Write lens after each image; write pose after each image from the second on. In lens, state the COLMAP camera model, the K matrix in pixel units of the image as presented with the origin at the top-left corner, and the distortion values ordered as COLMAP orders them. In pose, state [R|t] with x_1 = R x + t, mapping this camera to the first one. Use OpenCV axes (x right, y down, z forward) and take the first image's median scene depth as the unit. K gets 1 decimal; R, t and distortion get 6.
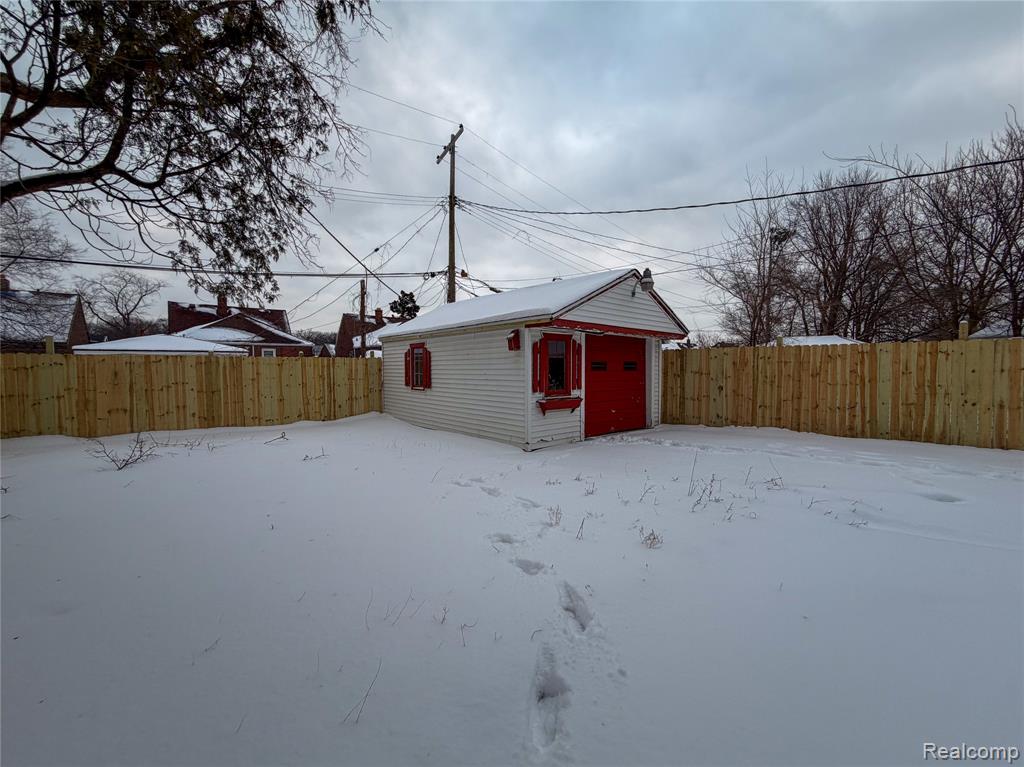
lens RADIAL K [[406.7, 0, 507.6], [0, 406.7, 381.7], [0, 0, 1]] dist [0.000116, 0.000199]
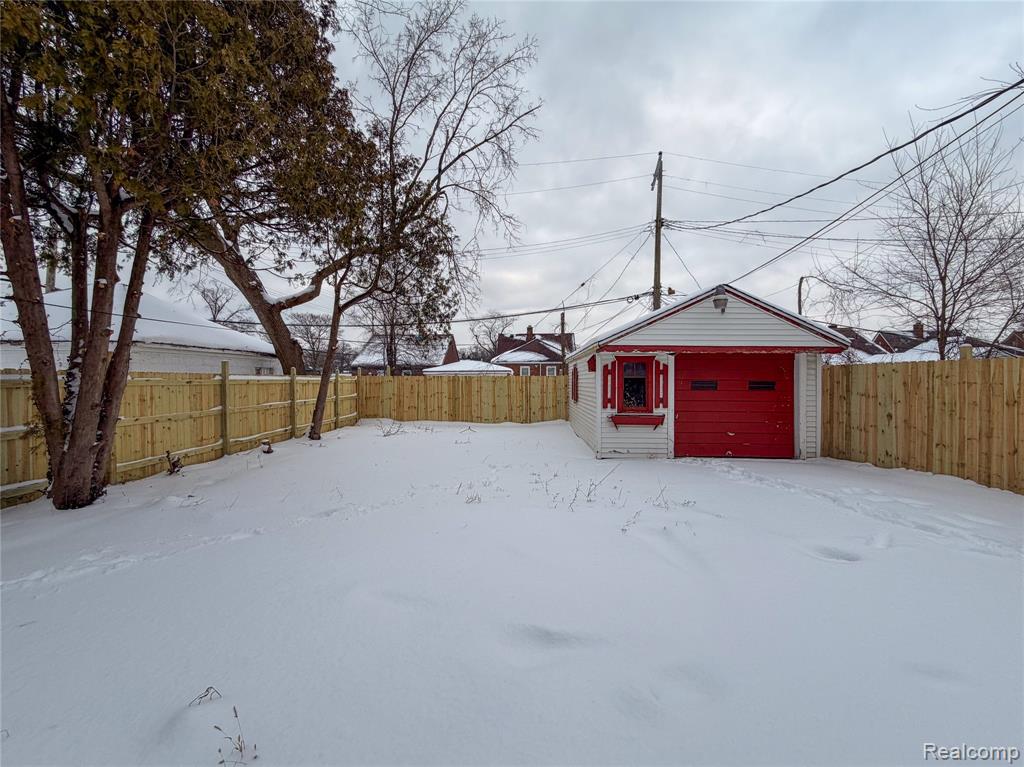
lens RADIAL K [[406.7, 0, 507.6], [0, 406.7, 381.7], [0, 0, 1]] dist [0.000116, 0.000199]
pose [[0.739349, 0.005641, -0.673299, 0.506124], [-0.026886, 0.999415, -0.021150, -0.013291], [0.672786, 0.033739, 0.739068, -0.031365]]
